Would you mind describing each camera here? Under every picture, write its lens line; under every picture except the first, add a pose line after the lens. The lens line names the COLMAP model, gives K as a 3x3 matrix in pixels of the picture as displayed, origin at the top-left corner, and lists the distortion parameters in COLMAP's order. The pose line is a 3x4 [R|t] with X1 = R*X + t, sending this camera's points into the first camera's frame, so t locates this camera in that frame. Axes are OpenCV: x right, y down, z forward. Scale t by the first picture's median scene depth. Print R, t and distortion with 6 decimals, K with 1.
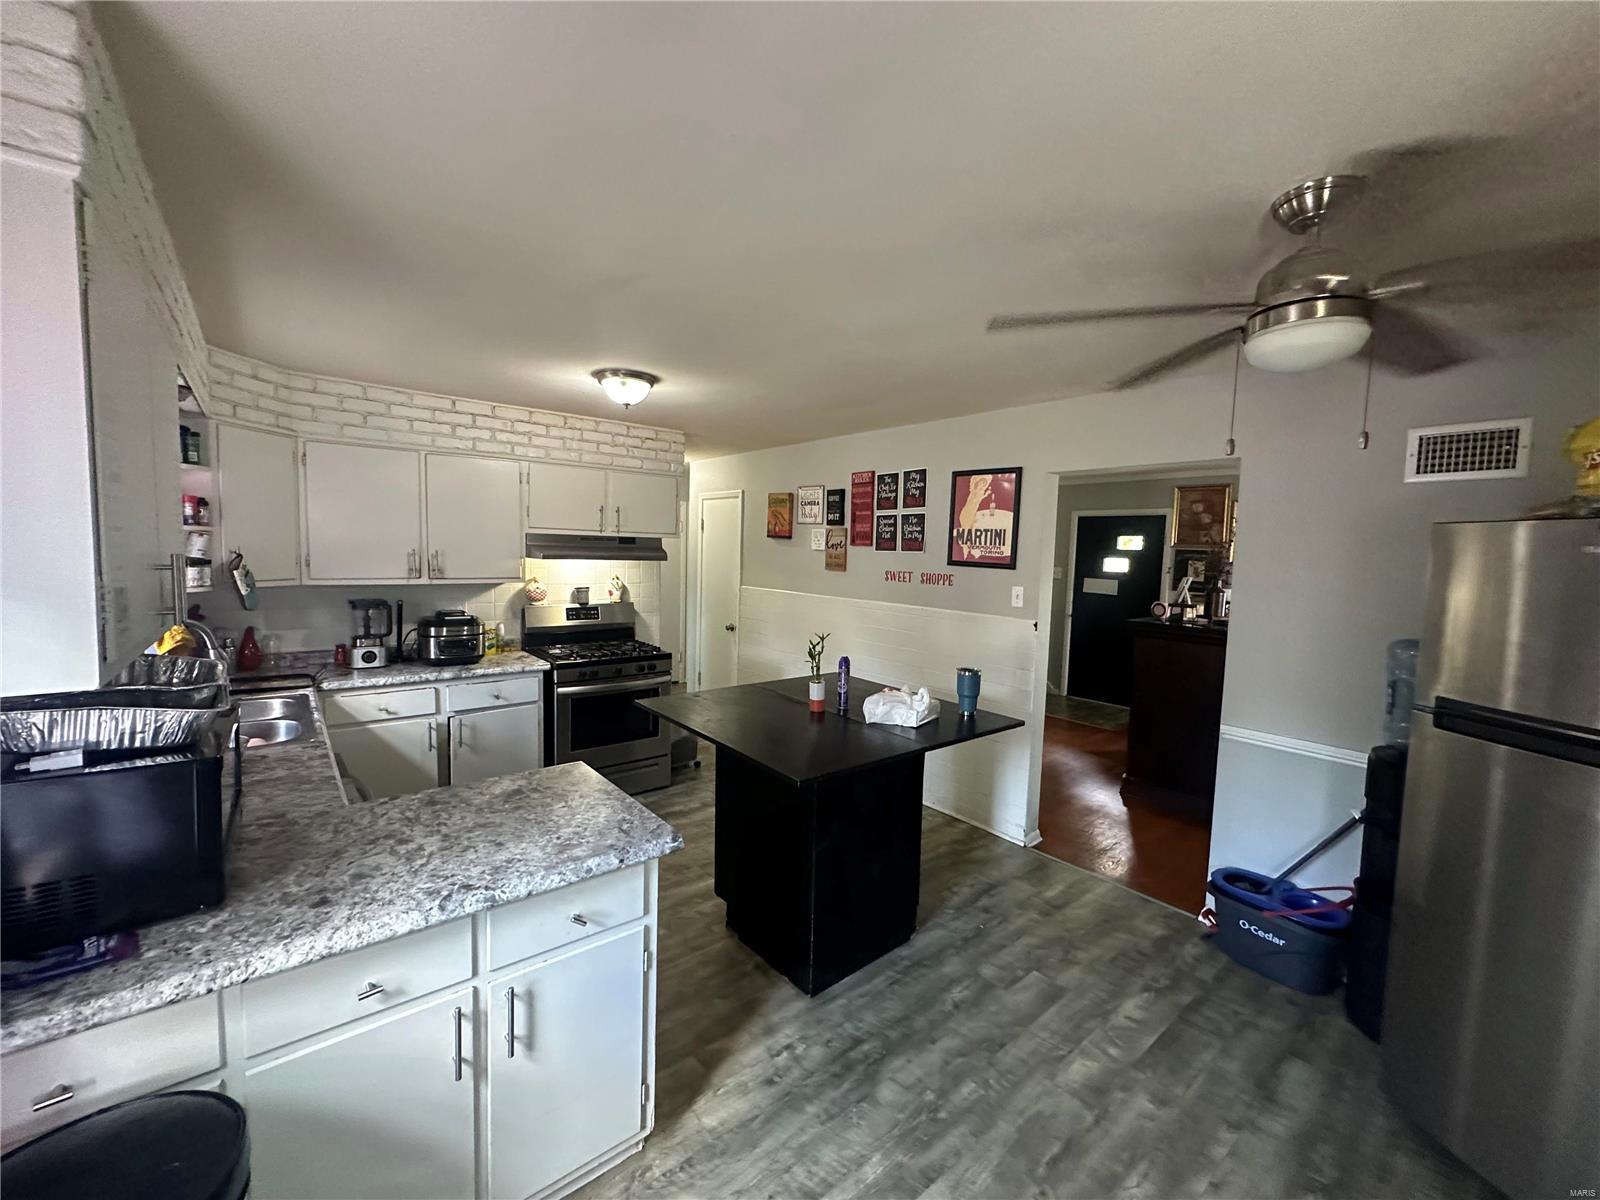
lens RADIAL K [[637.6, 0, 798.7], [0, 637.6, 596.7], [0, 0, 1]] dist [-0.001357, 0.000275]
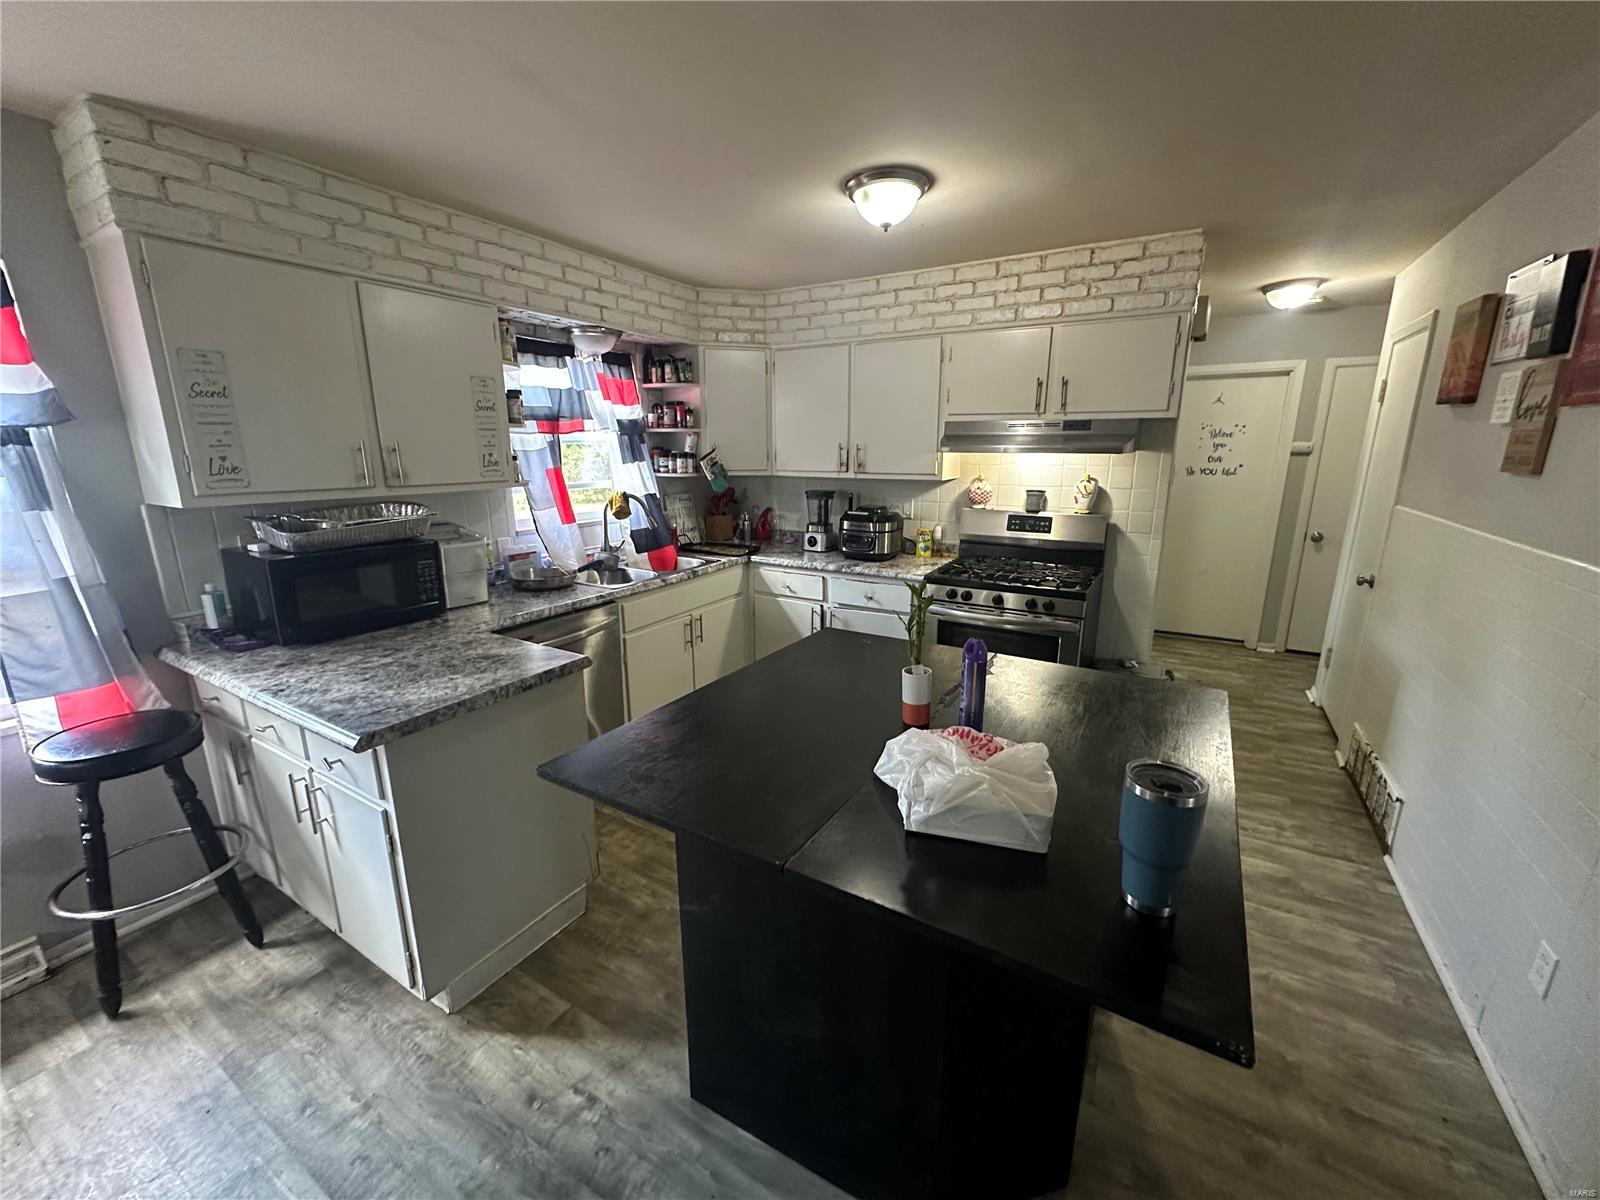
lens RADIAL K [[637.6, 0, 798.7], [0, 637.6, 596.7], [0, 0, 1]] dist [-0.001357, 0.000275]
pose [[0.342245, 0.192684, -0.919642, 0.469209], [-0.059771, 0.981230, 0.183344, -0.019647], [0.937708, -0.007781, 0.347338, 0.709480]]
